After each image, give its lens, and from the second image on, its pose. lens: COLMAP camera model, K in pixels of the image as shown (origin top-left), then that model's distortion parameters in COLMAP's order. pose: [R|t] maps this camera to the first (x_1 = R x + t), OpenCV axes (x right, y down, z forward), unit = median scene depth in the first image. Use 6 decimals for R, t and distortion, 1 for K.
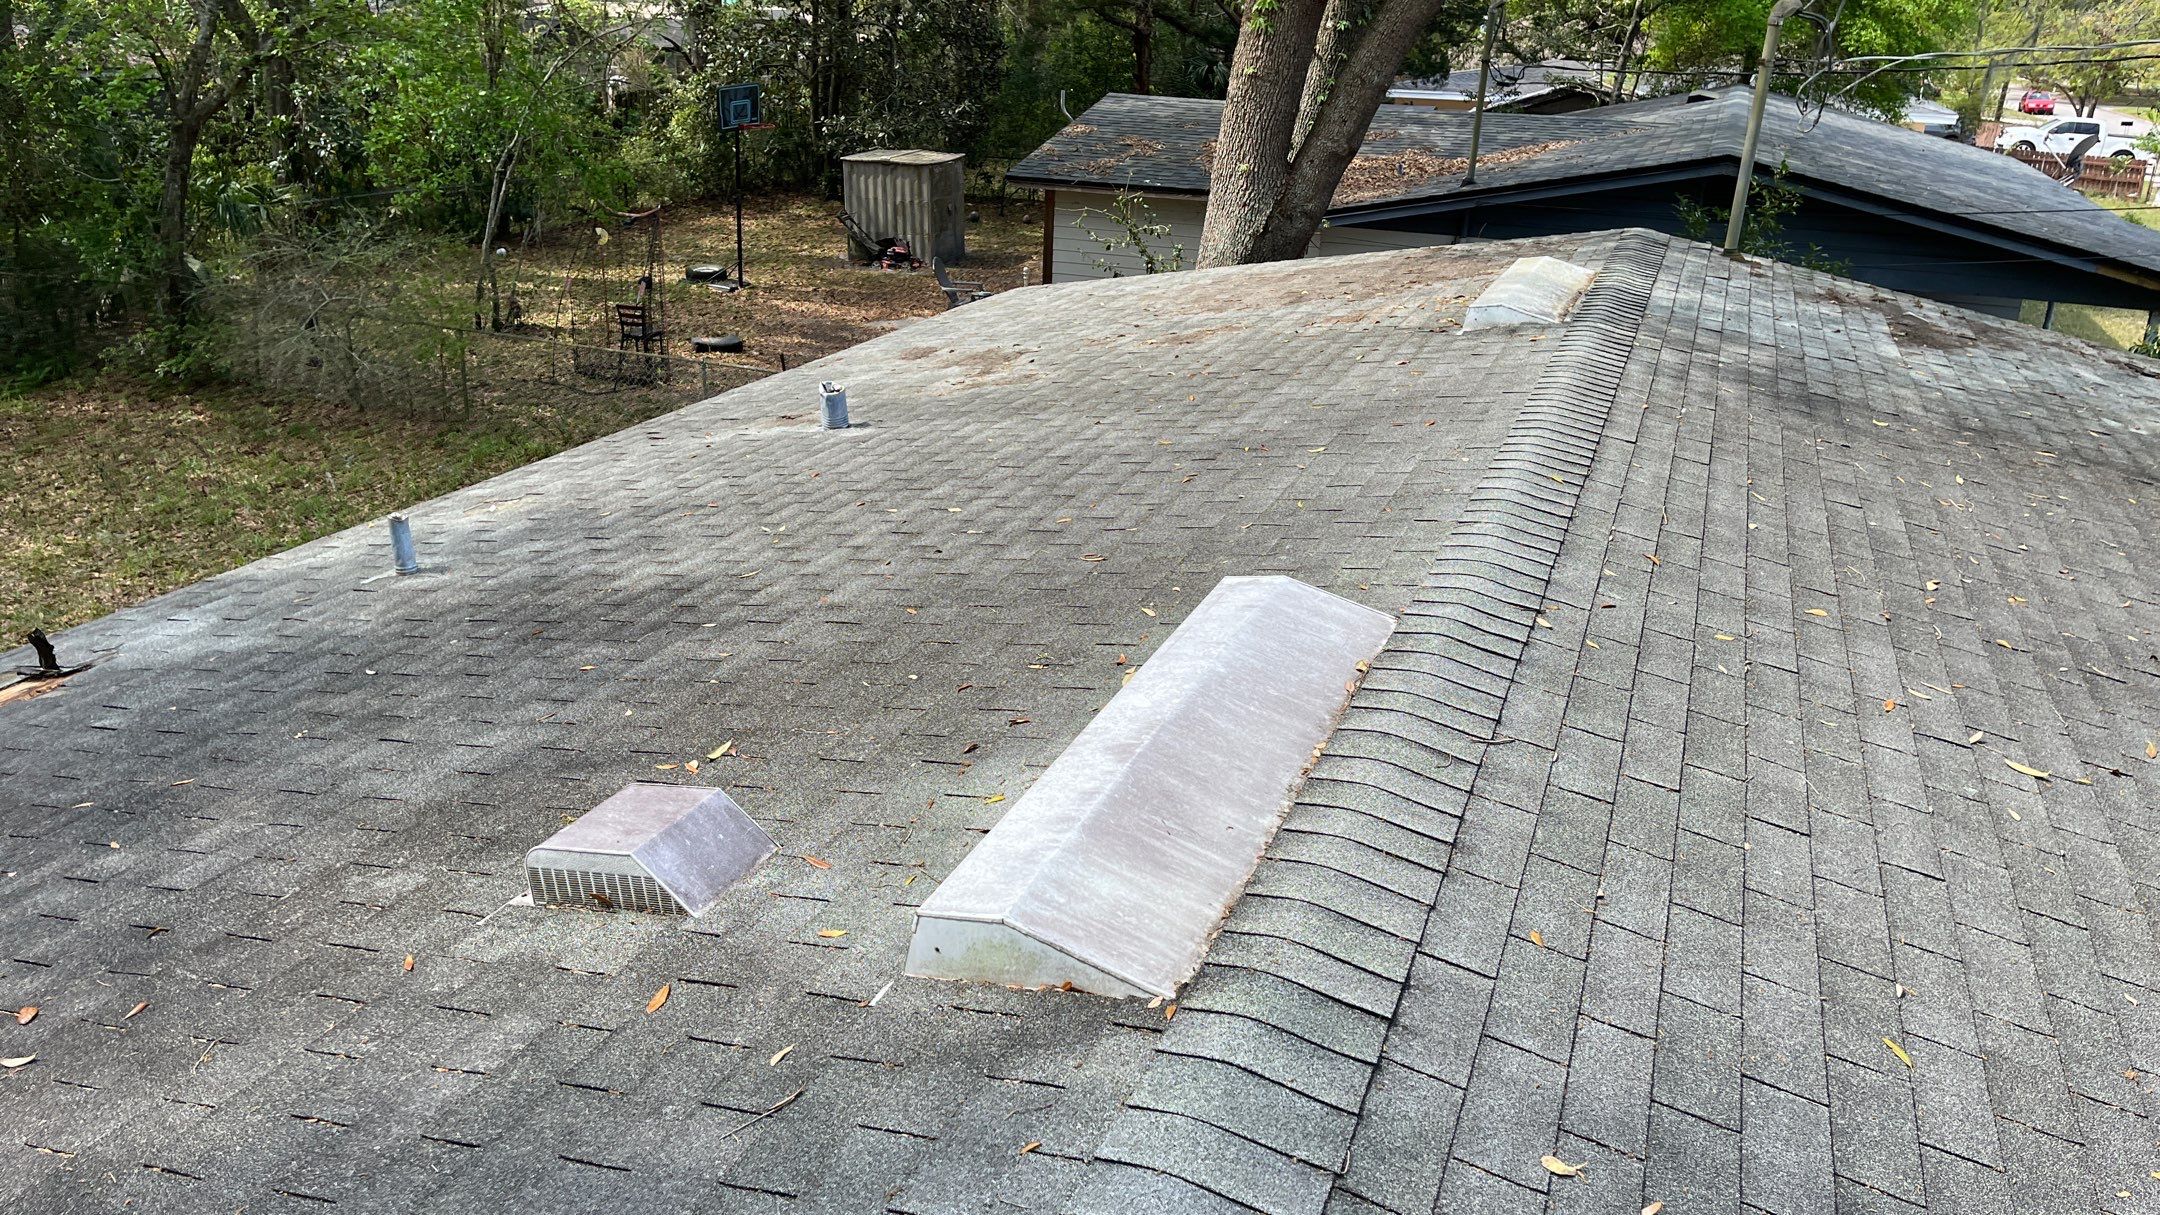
lens RADIAL K [[1655.0, 0, 1071.2], [0, 1655.0, 603.8], [0, 0, 1]] dist [0.070862, -0.084922]
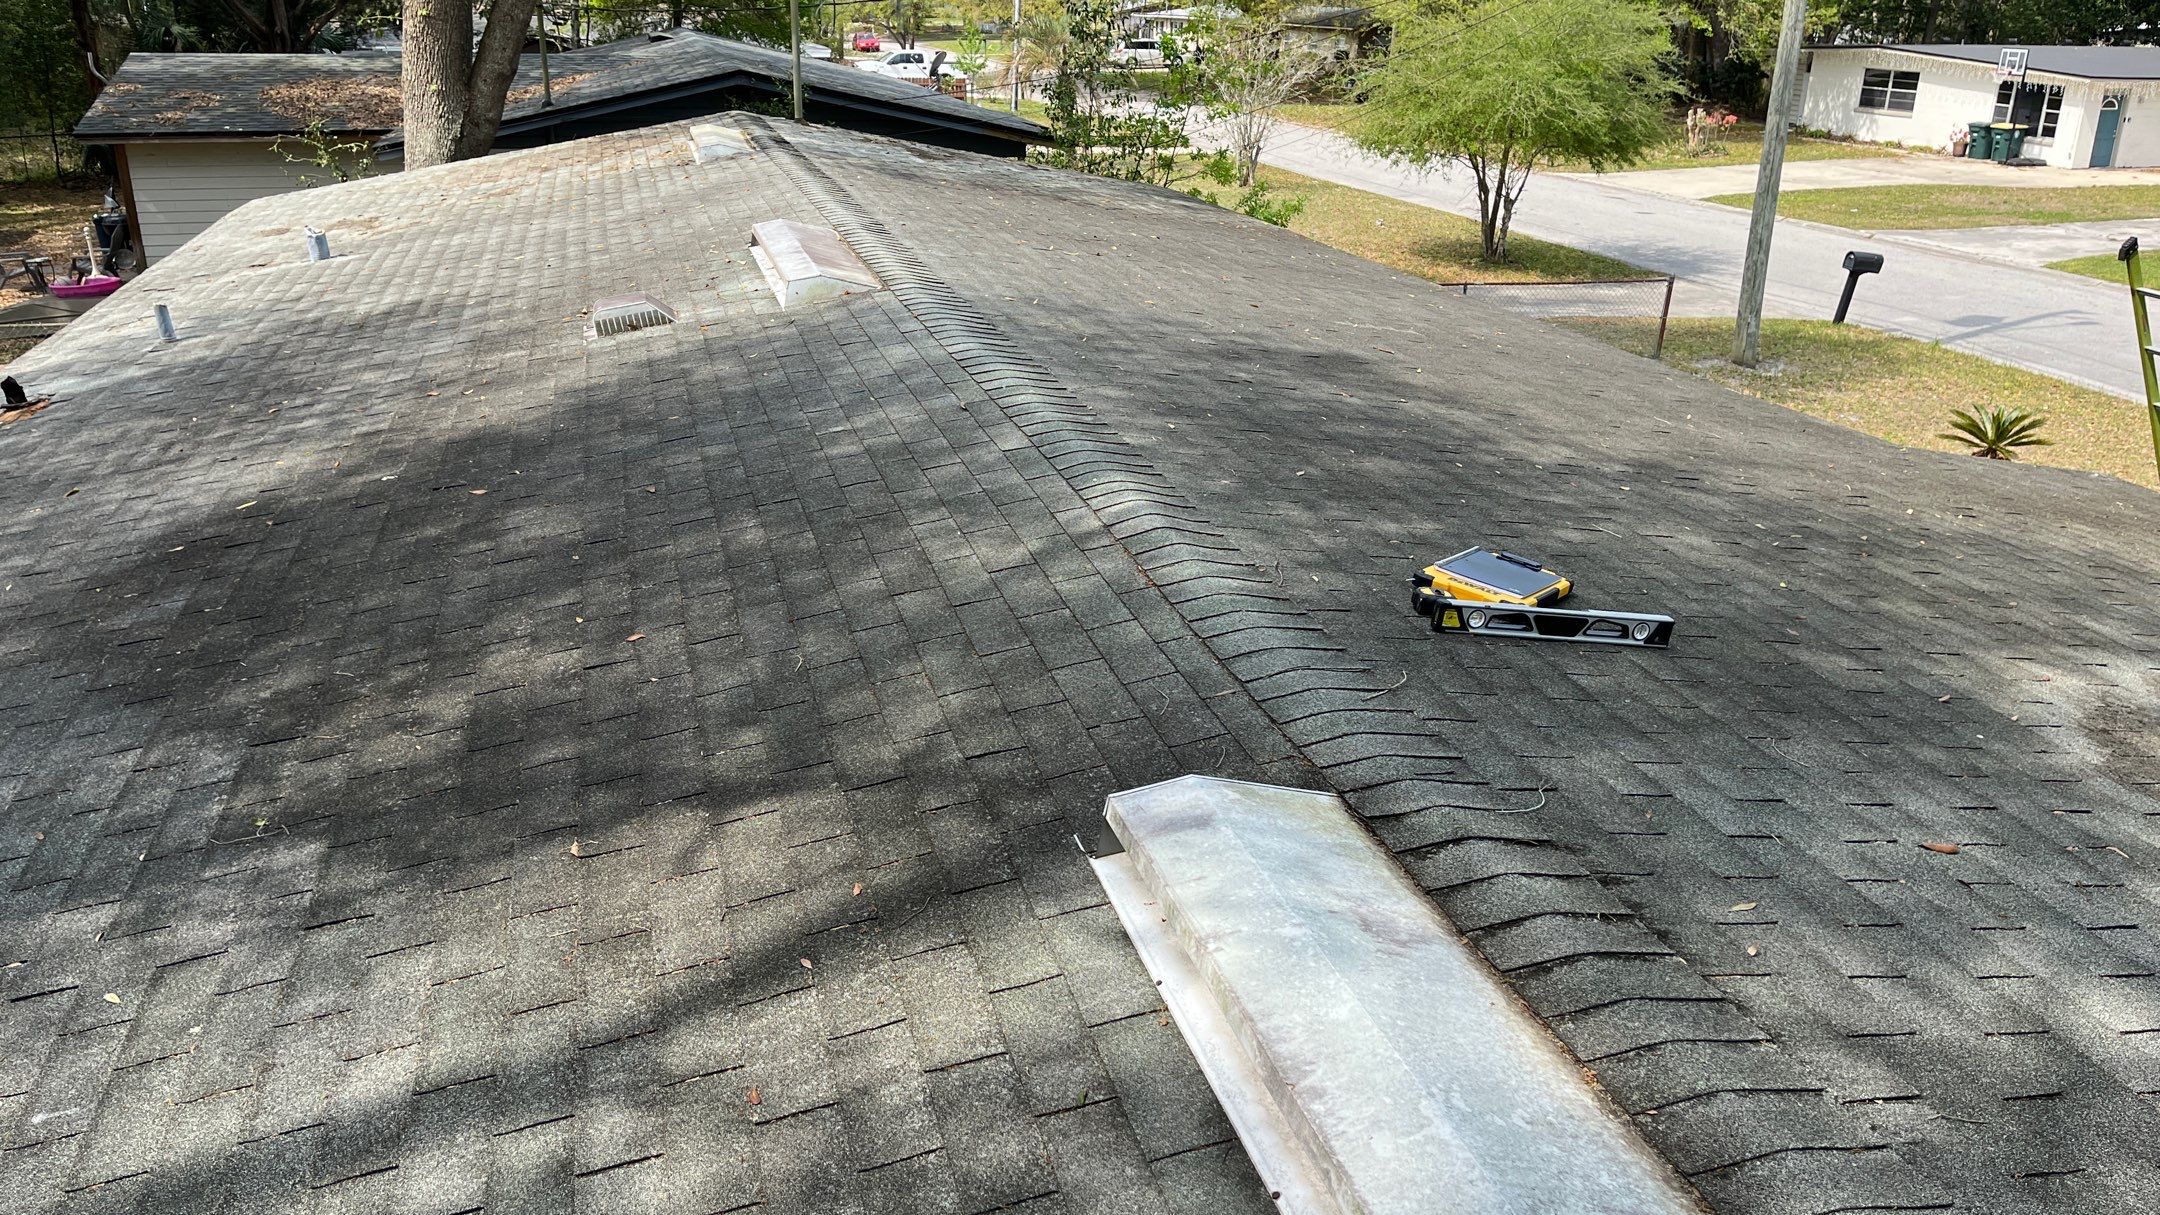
lens RADIAL K [[1655.0, 0, 1068.6], [0, 1655.0, 609.9], [0, 0, 1]] dist [0.070862, -0.084922]
pose [[0.809167, -0.231971, 0.539850, -0.159330], [0.218464, 0.971679, 0.090076, 0.067670], [-0.545456, 0.045051, 0.836928, -0.189883]]
